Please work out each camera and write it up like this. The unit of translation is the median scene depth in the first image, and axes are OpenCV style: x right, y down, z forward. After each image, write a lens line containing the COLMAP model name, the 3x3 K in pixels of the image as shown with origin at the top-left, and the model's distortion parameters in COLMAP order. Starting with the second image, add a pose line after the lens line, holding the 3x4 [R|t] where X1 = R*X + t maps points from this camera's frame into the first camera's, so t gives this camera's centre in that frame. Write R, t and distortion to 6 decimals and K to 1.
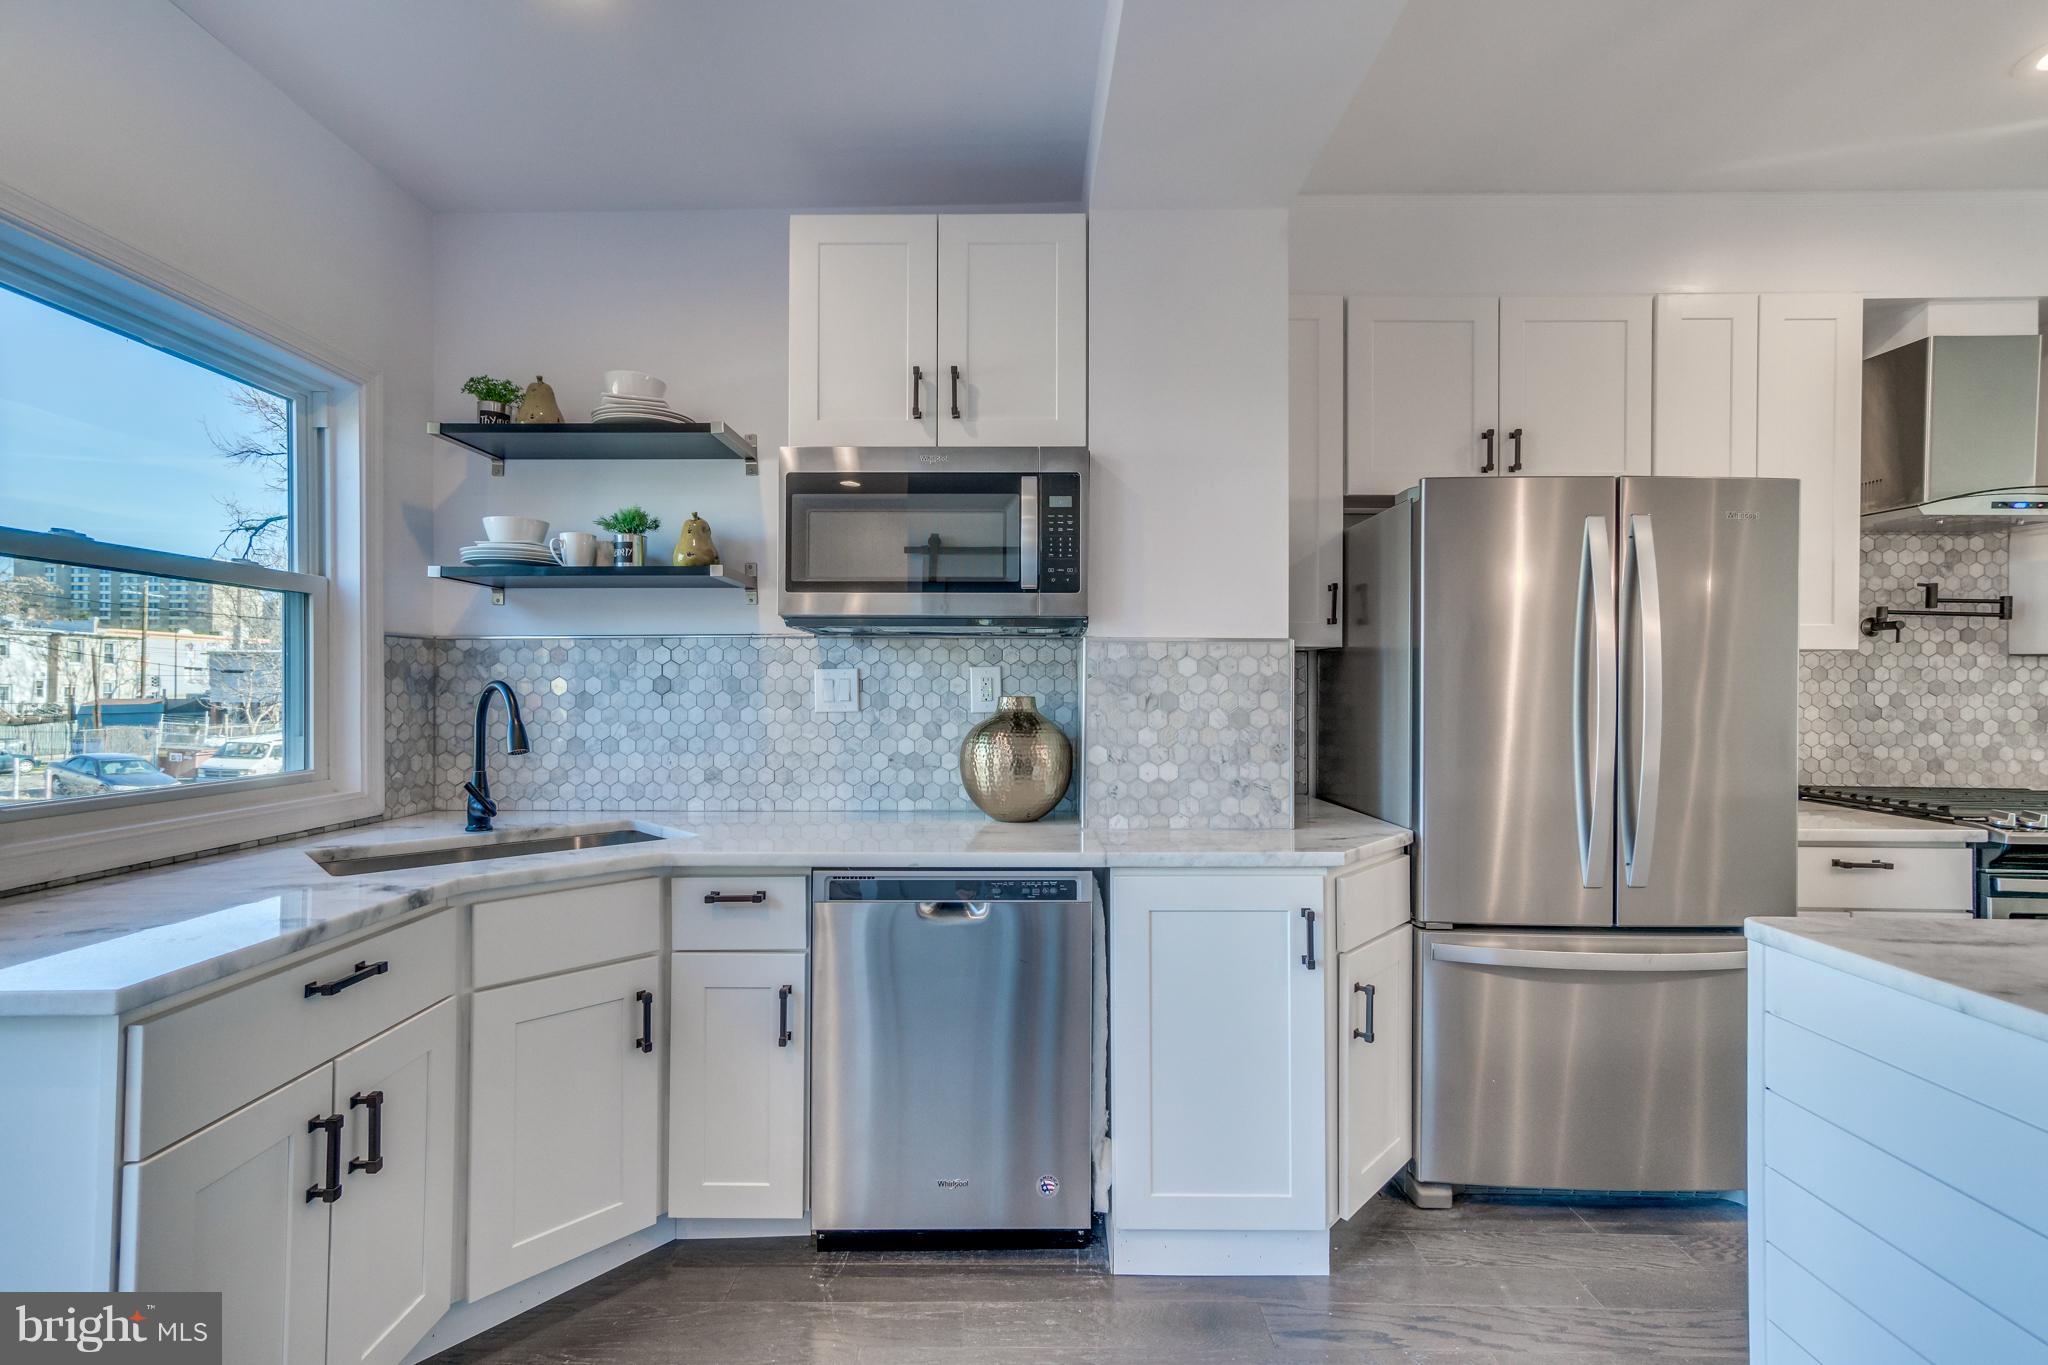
lens RADIAL K [[884.9, 0, 1024.7], [0, 884.9, 690.3], [0, 0, 1]] dist [-0.020251, 0.013453]
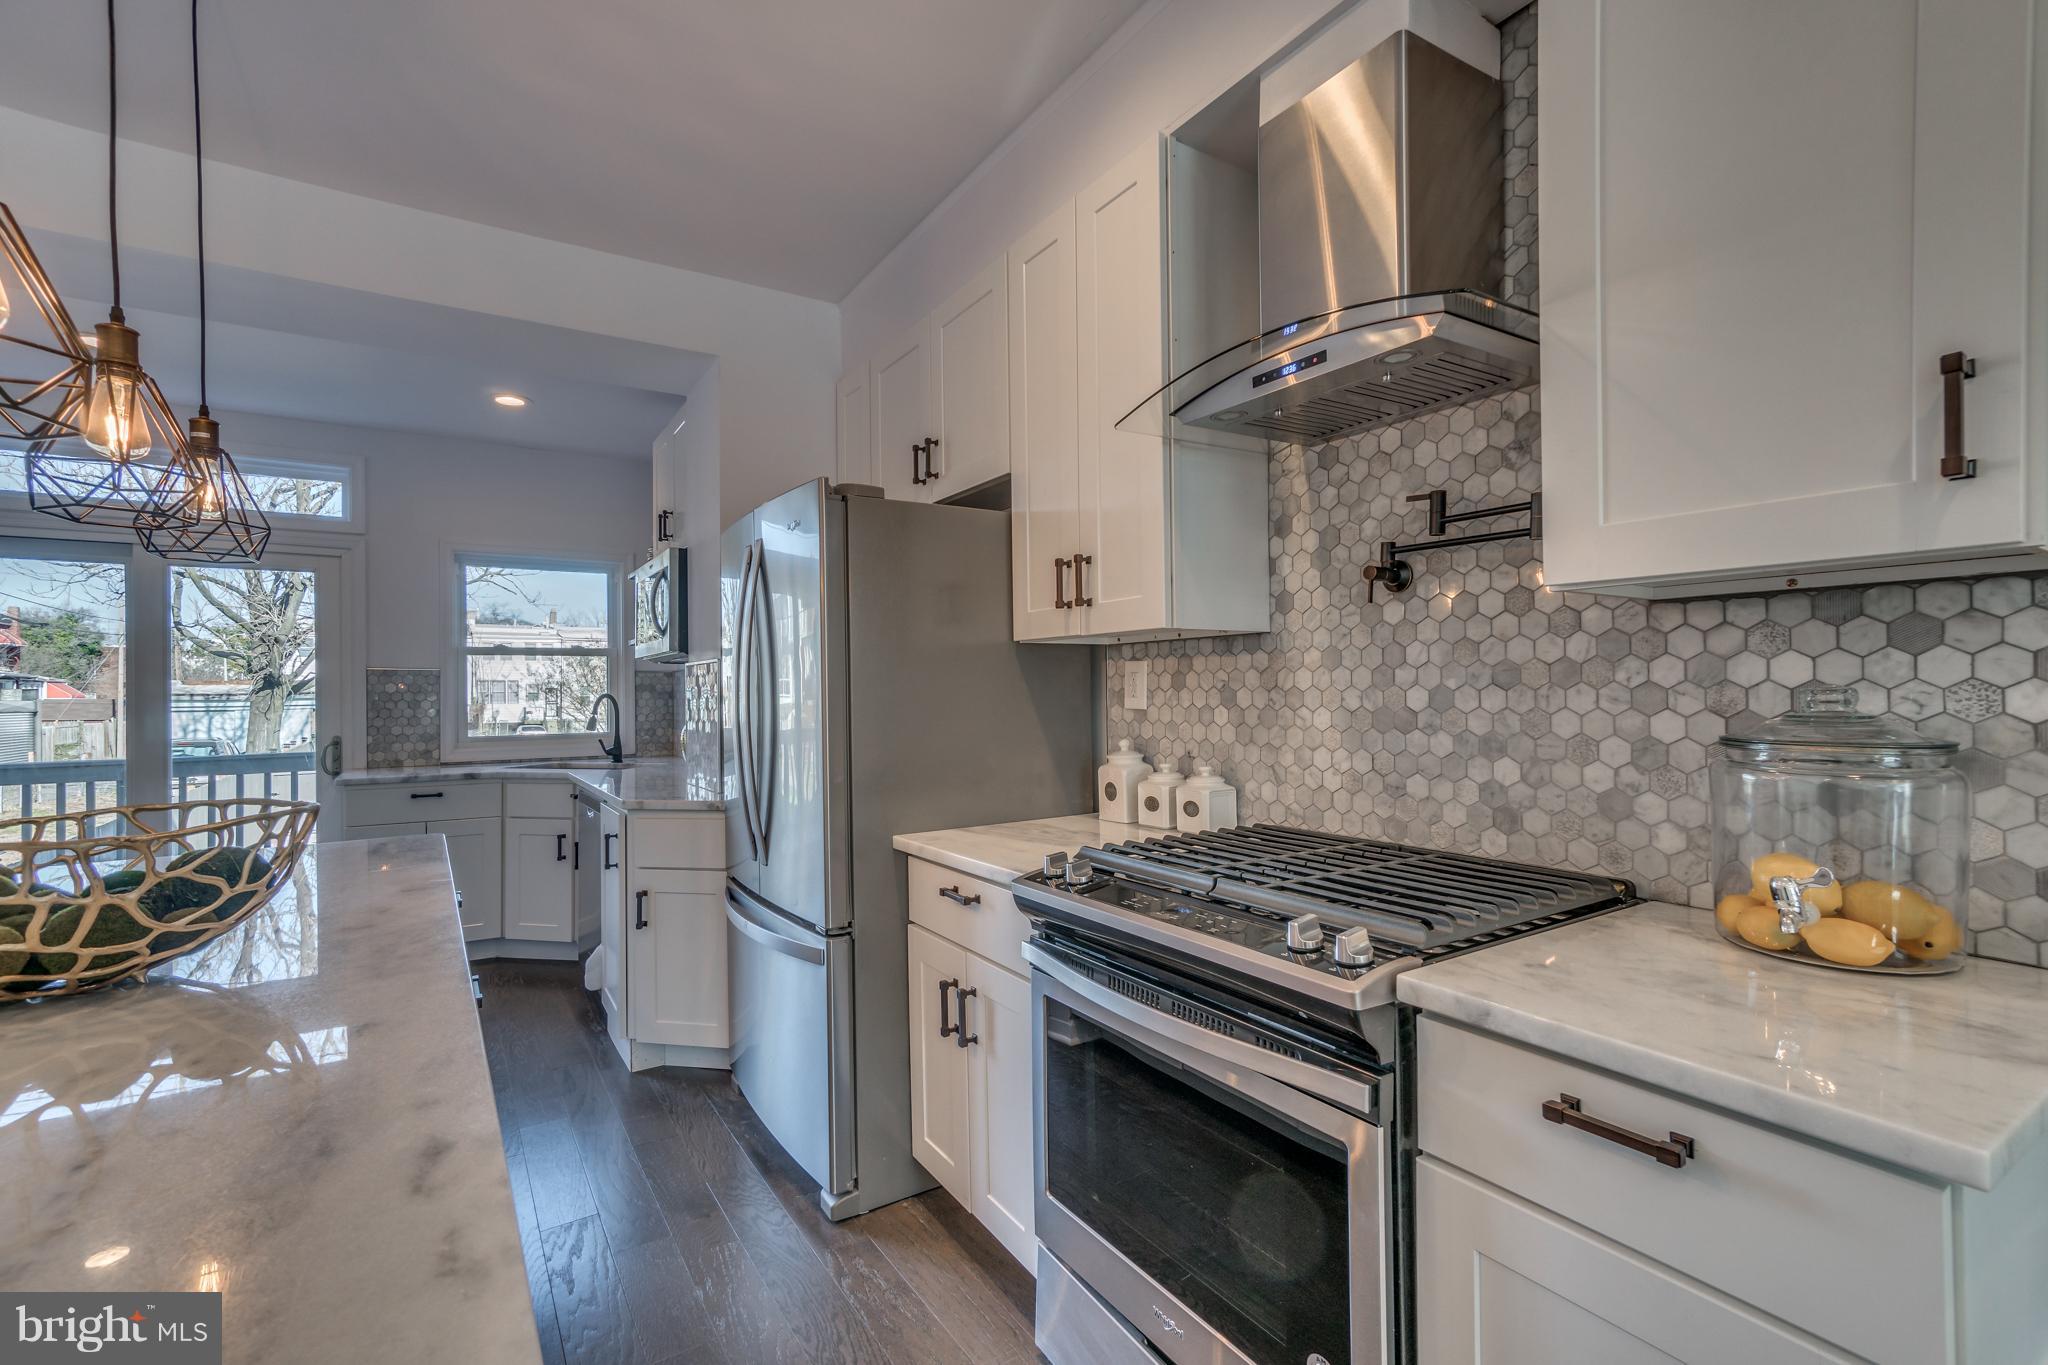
lens RADIAL K [[923.0, 0, 1015.6], [0, 923.0, 700.5], [0, 0, 1]] dist [-0.025593, 0.000445]
pose [[0.539346, -0.003079, -0.842079, 1.347852], [0.010207, 0.999944, 0.002881, 0.008181], [0.842023, -0.010149, 0.539347, 0.441801]]
